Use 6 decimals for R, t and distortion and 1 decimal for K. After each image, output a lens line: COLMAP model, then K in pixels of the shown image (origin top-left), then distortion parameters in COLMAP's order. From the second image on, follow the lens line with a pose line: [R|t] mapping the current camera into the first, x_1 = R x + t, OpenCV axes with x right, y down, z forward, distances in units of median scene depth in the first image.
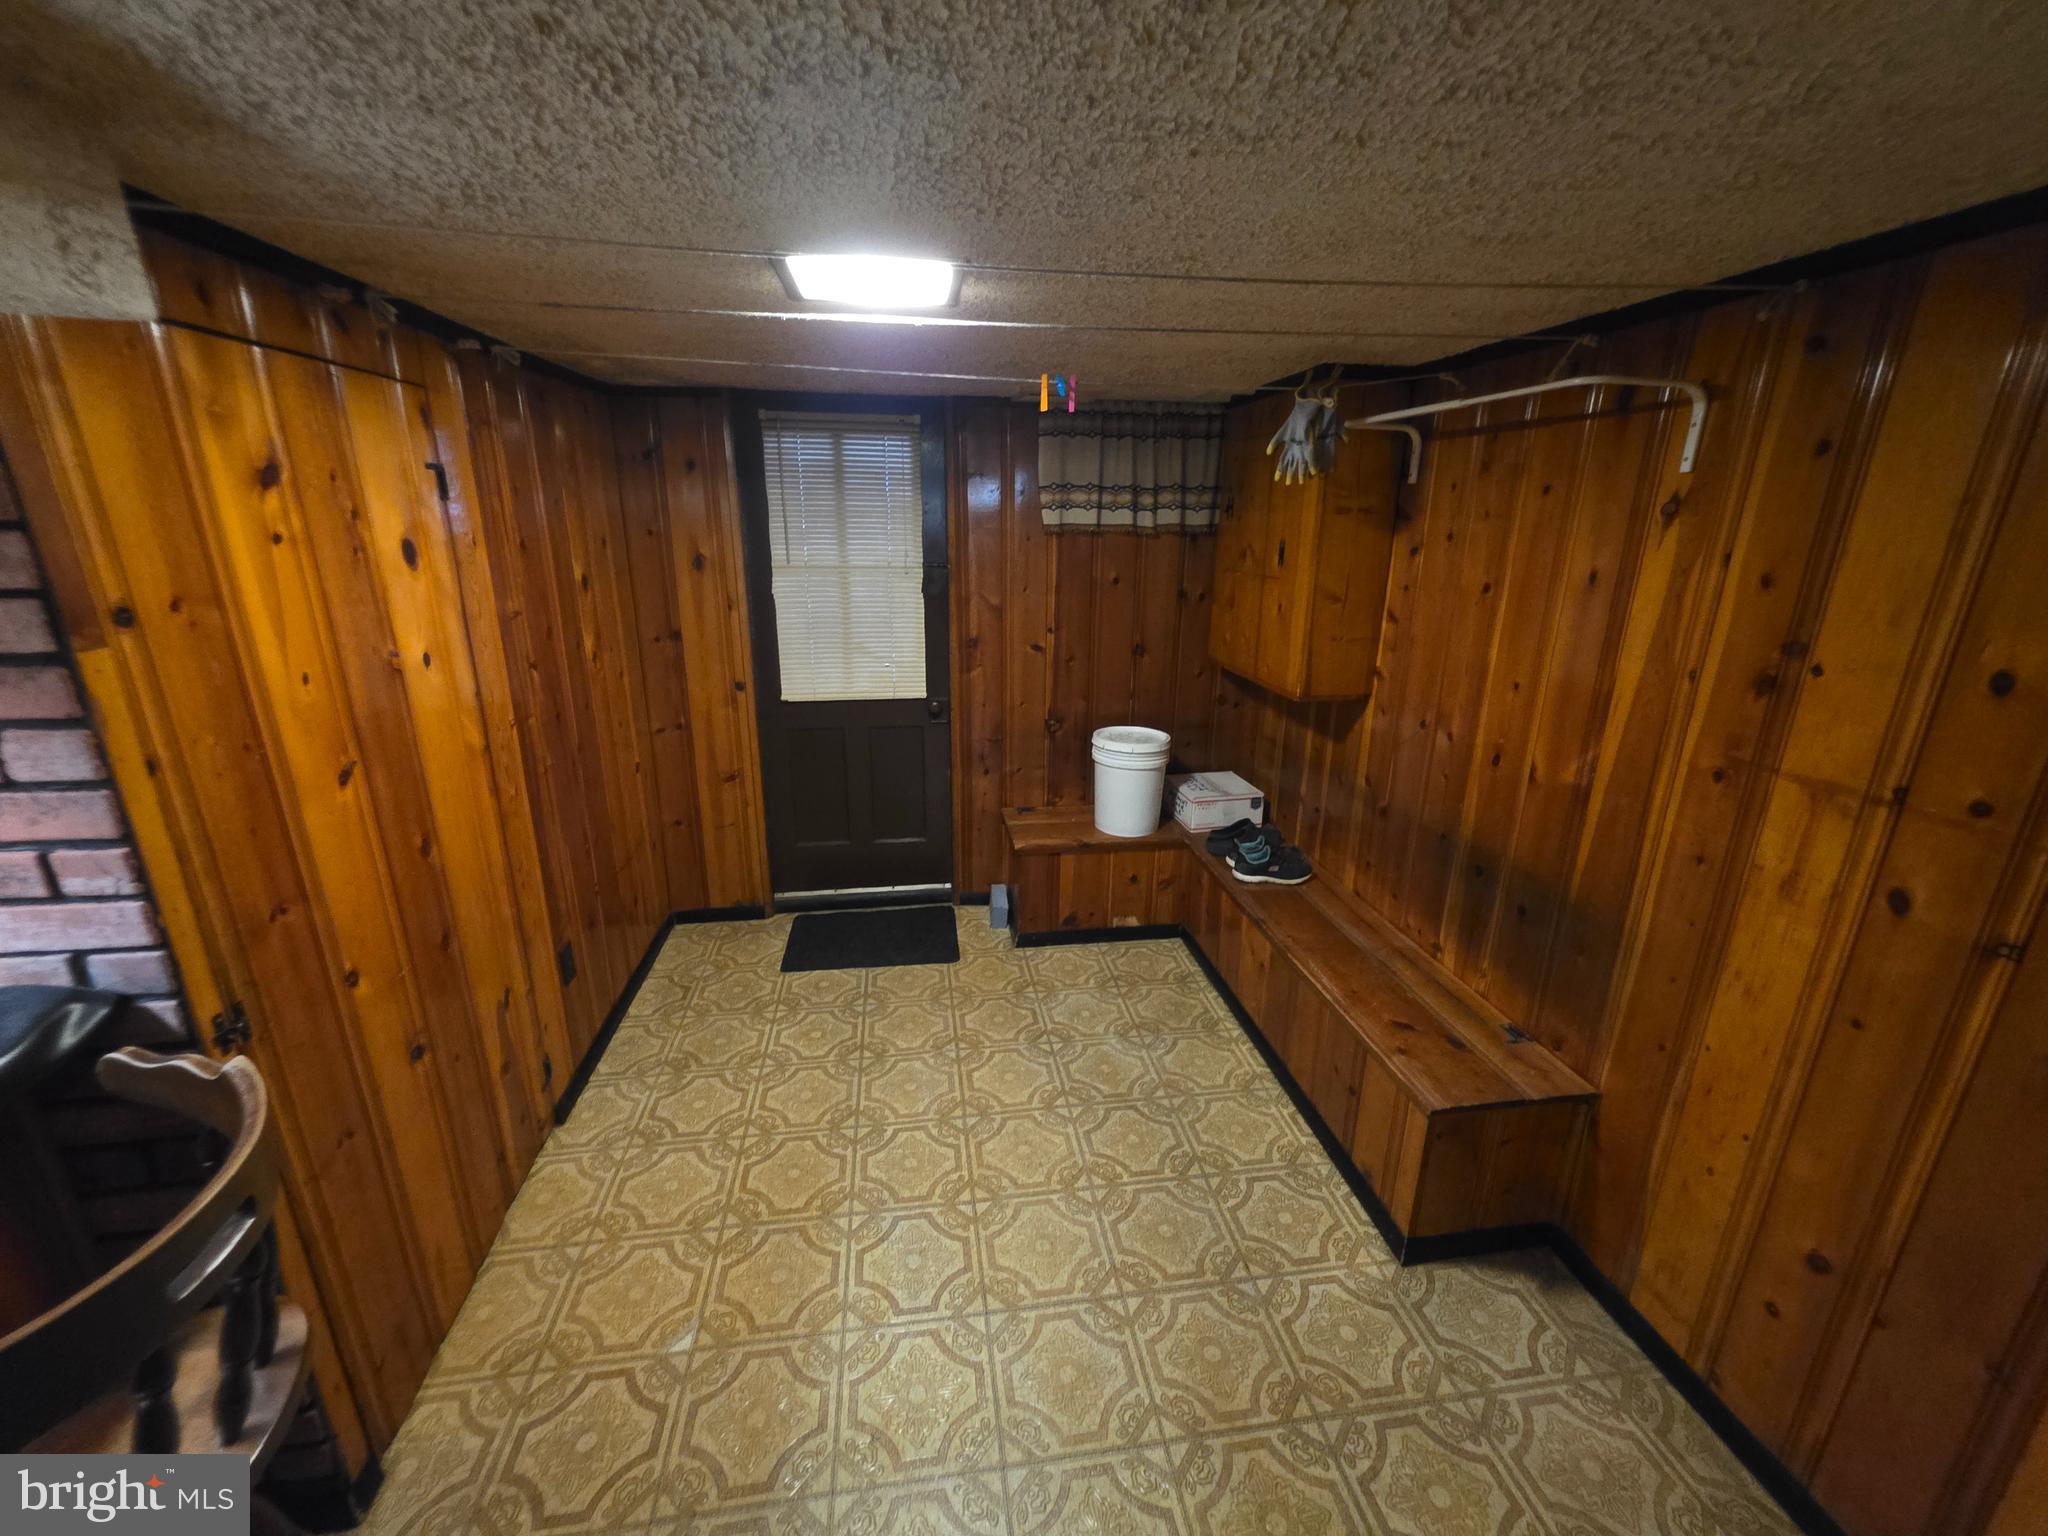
lens RADIAL K [[824.1, 0, 1017.6], [0, 824.1, 762.2], [0, 0, 1]] dist [0.001268, 0.001268]
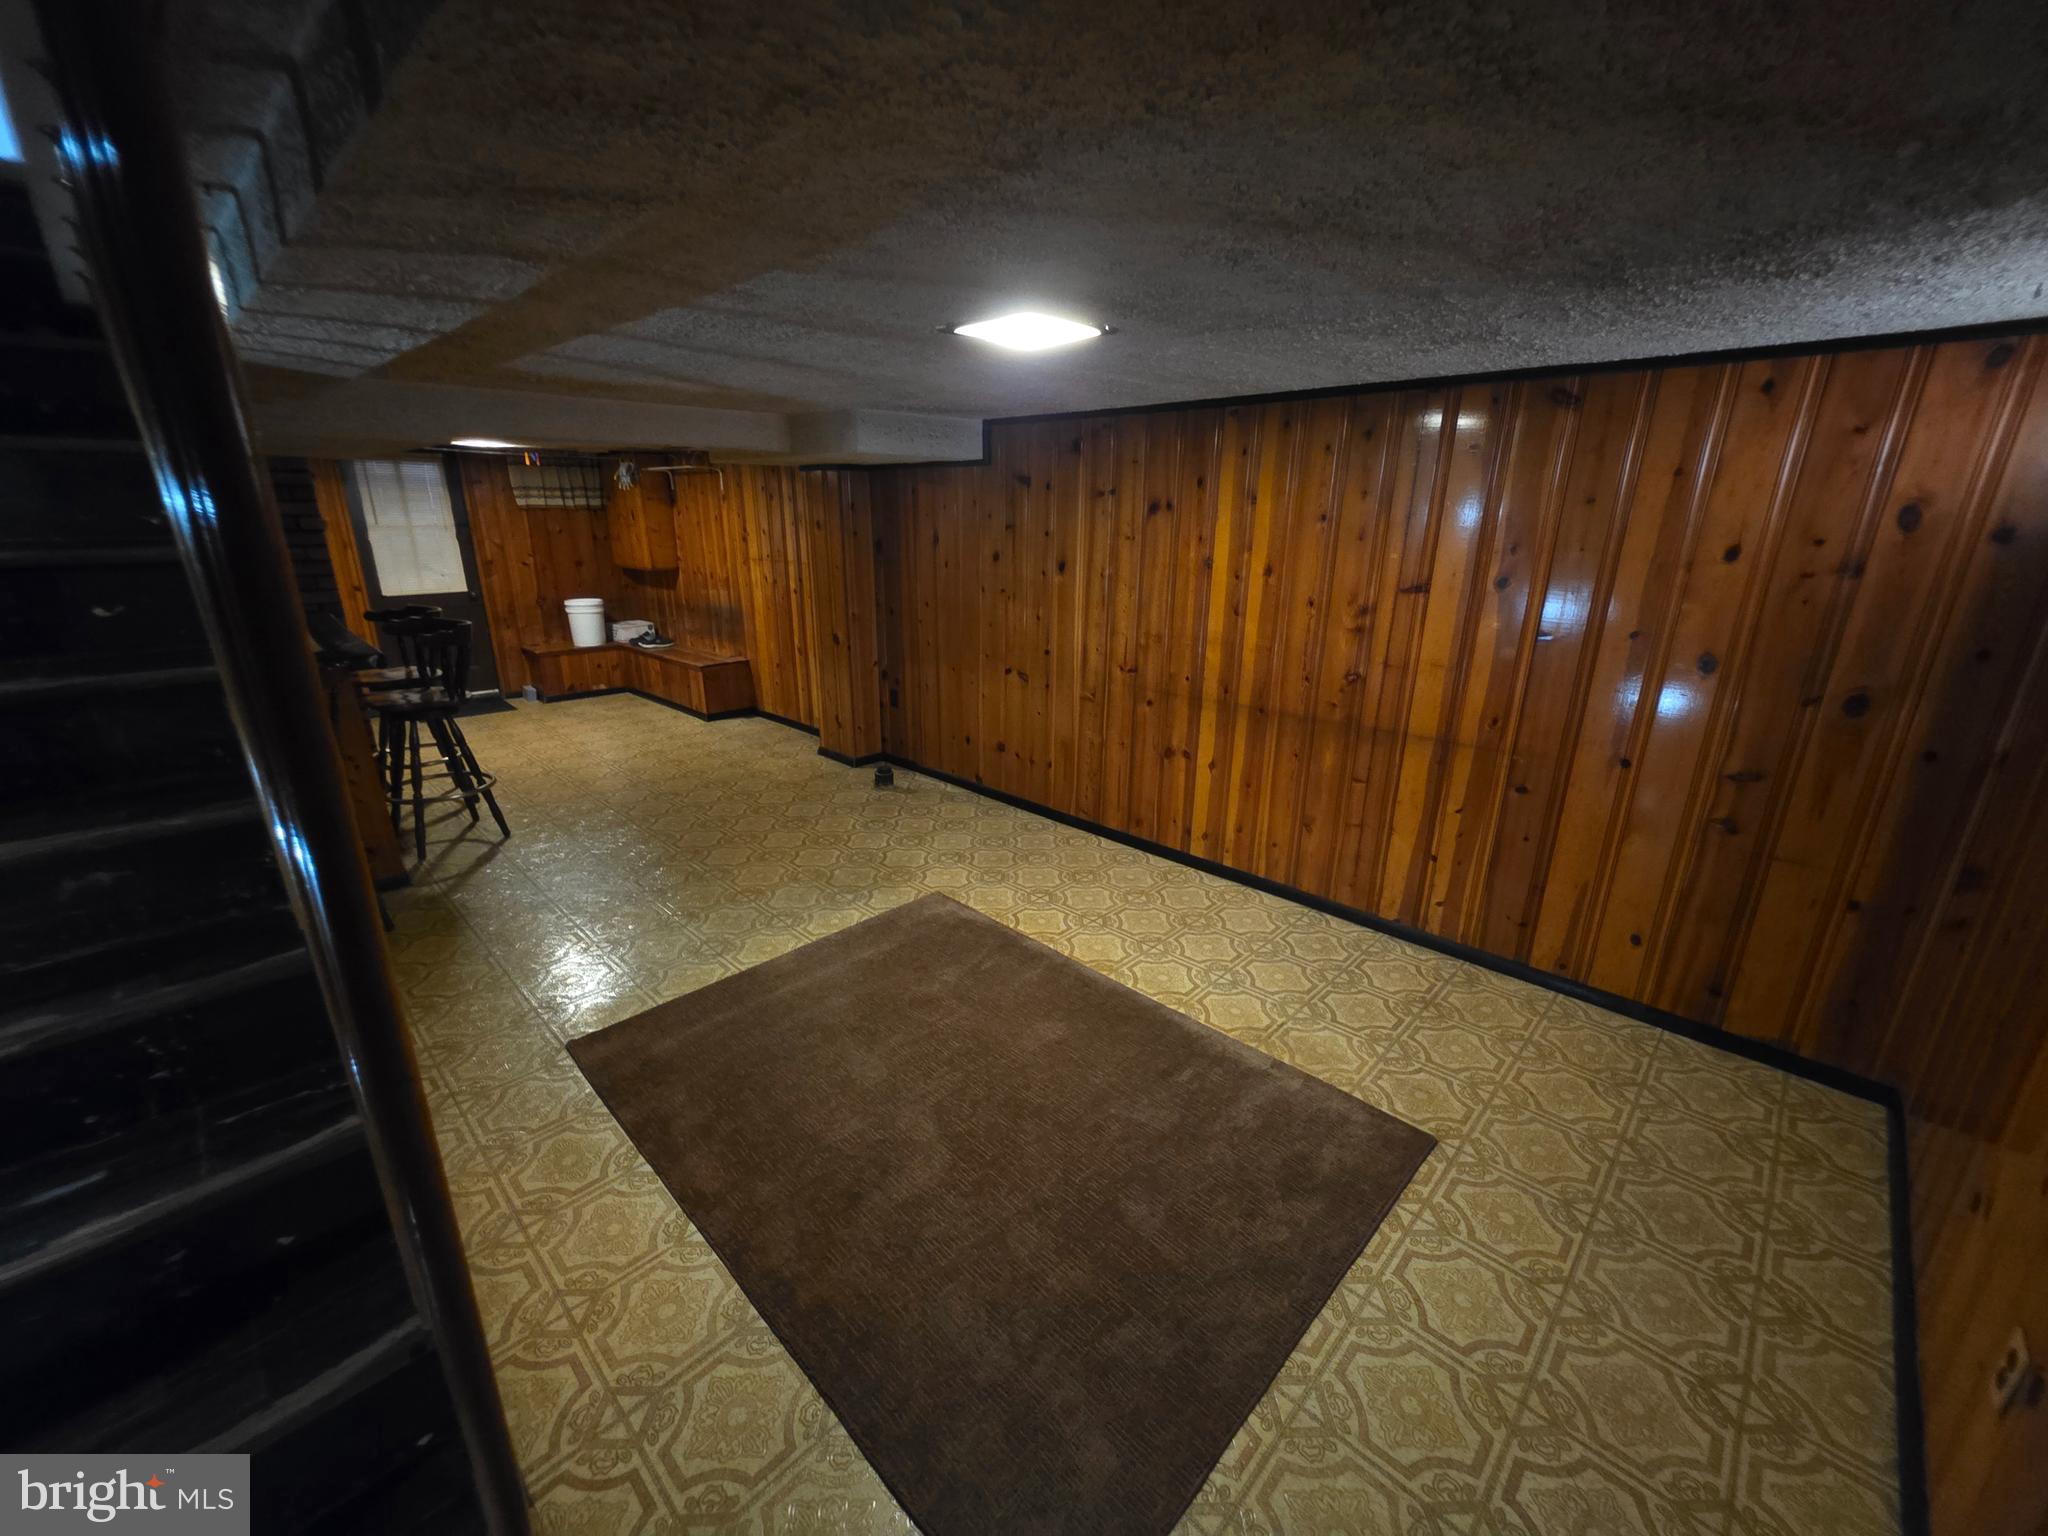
lens RADIAL K [[824.1, 0, 1029.8], [0, 824.1, 761.1], [0, 0, 1]] dist [0.001268, 0.001268]
pose [[0.788540, -0.186061, 0.586162, -0.298054], [0.179844, 0.981235, 0.069529, 0.455352], [-0.588099, 0.050592, 0.807205, -1.482528]]
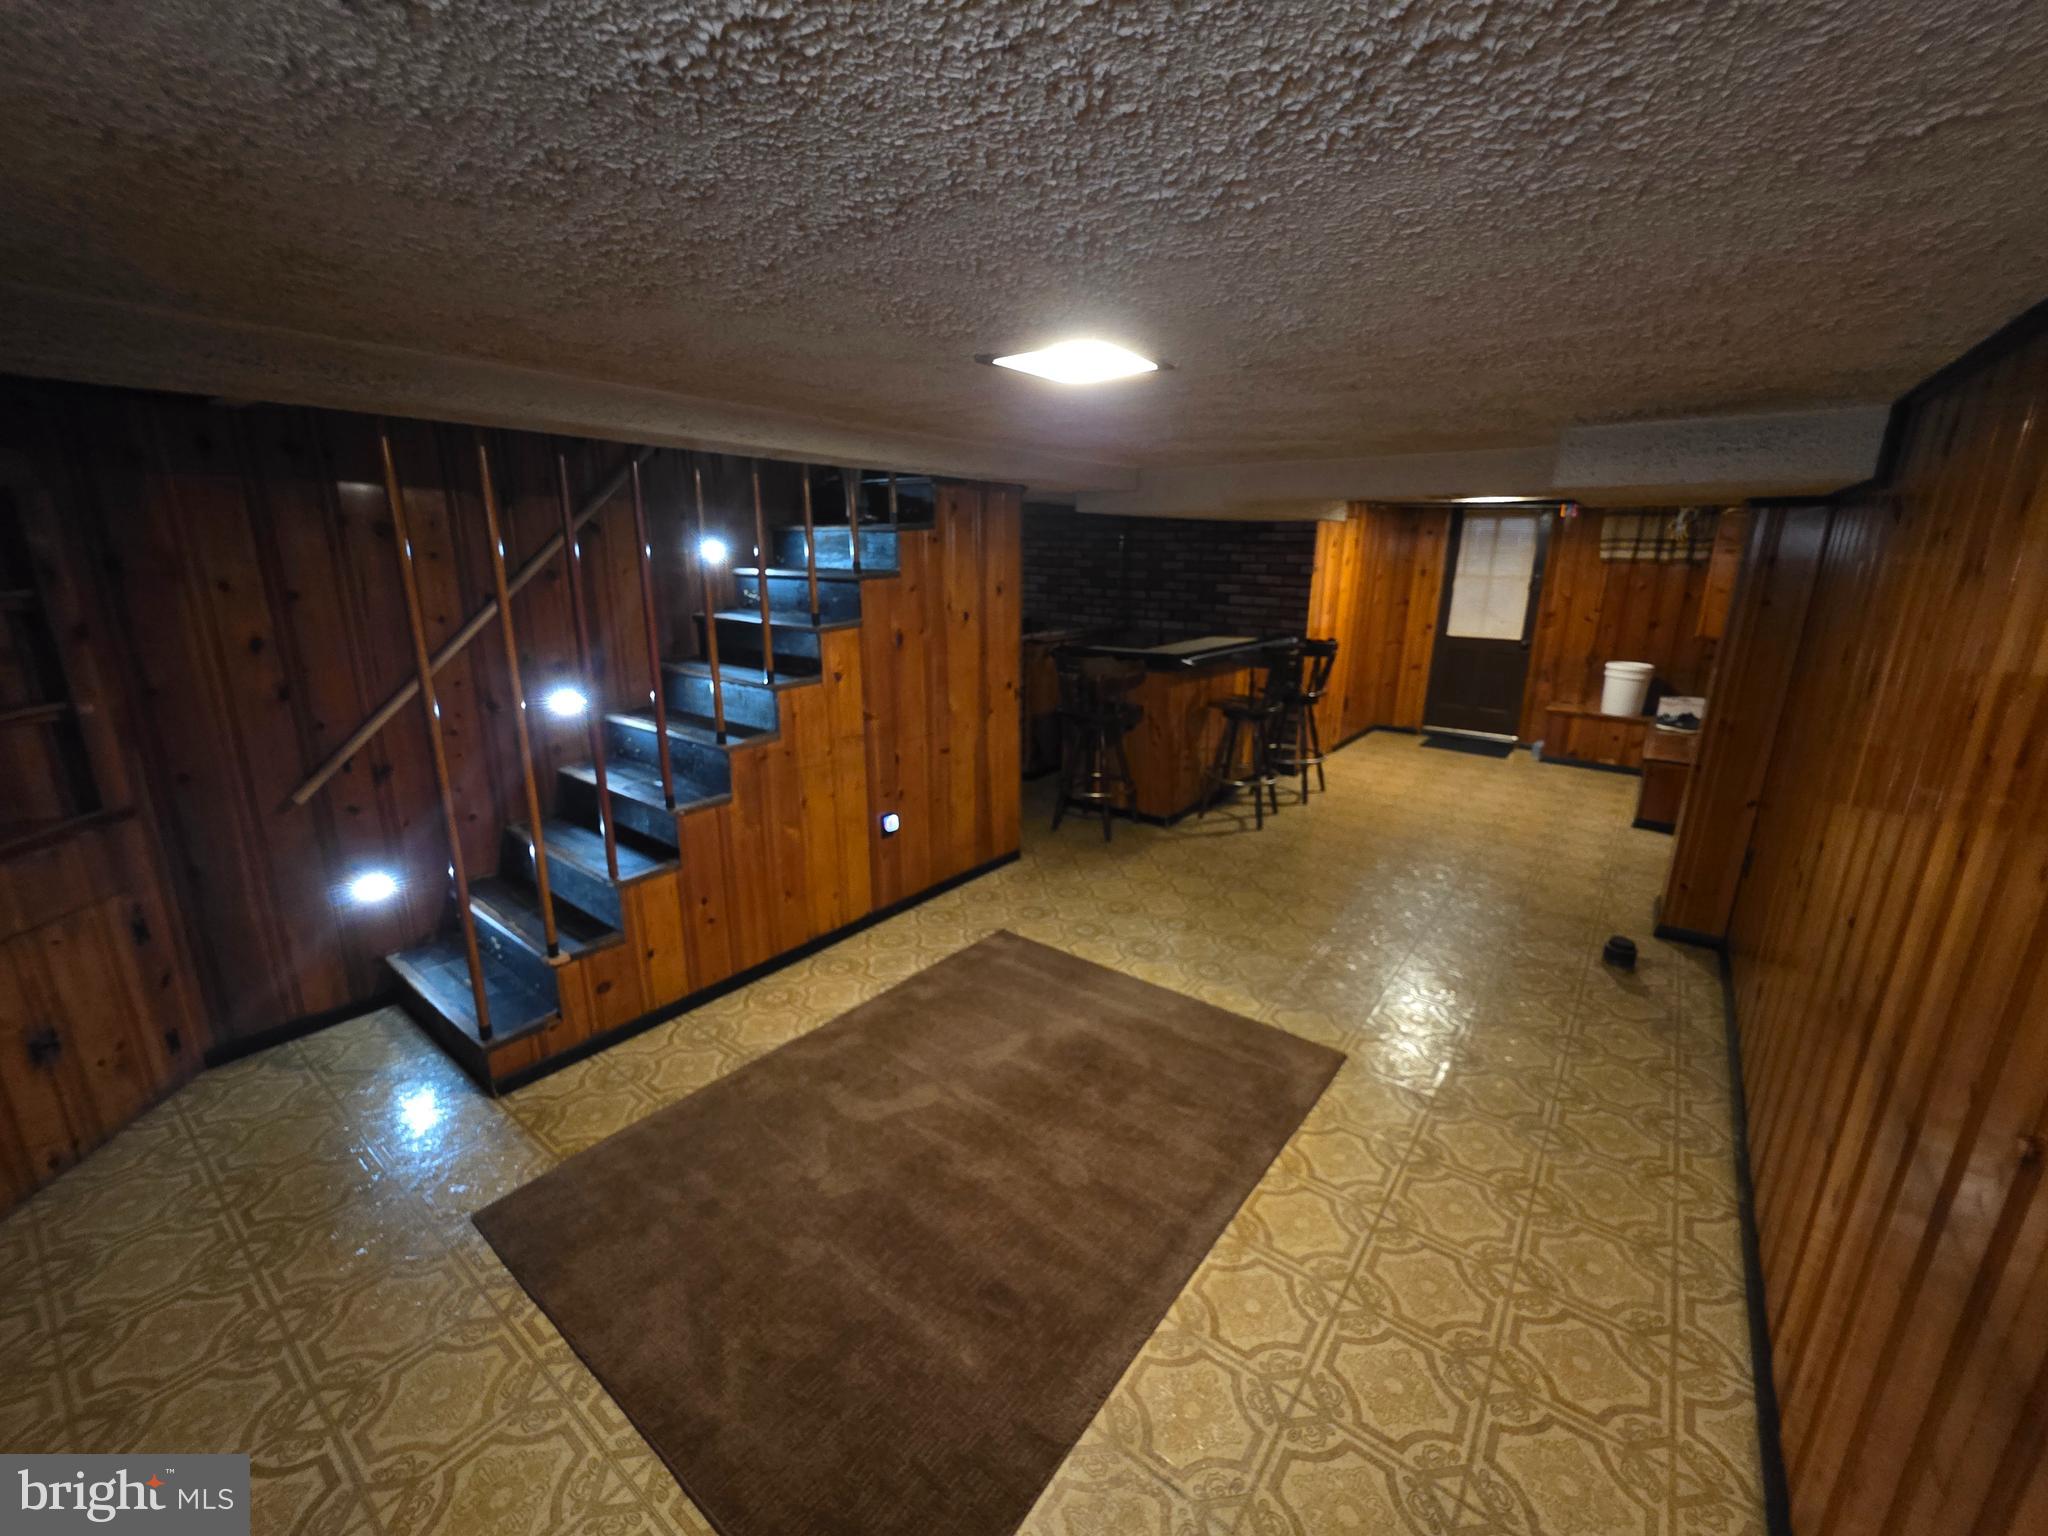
lens RADIAL K [[824.1, 0, 1030.9], [0, 824.1, 775.0], [0, 0, 1]] dist [0.001268, 0.001268]
pose [[0.699808, 0.187495, -0.689286, 0.547219], [-0.209310, 0.976407, 0.053091, 0.421310], [0.682978, 0.107121, 0.722542, -1.376817]]
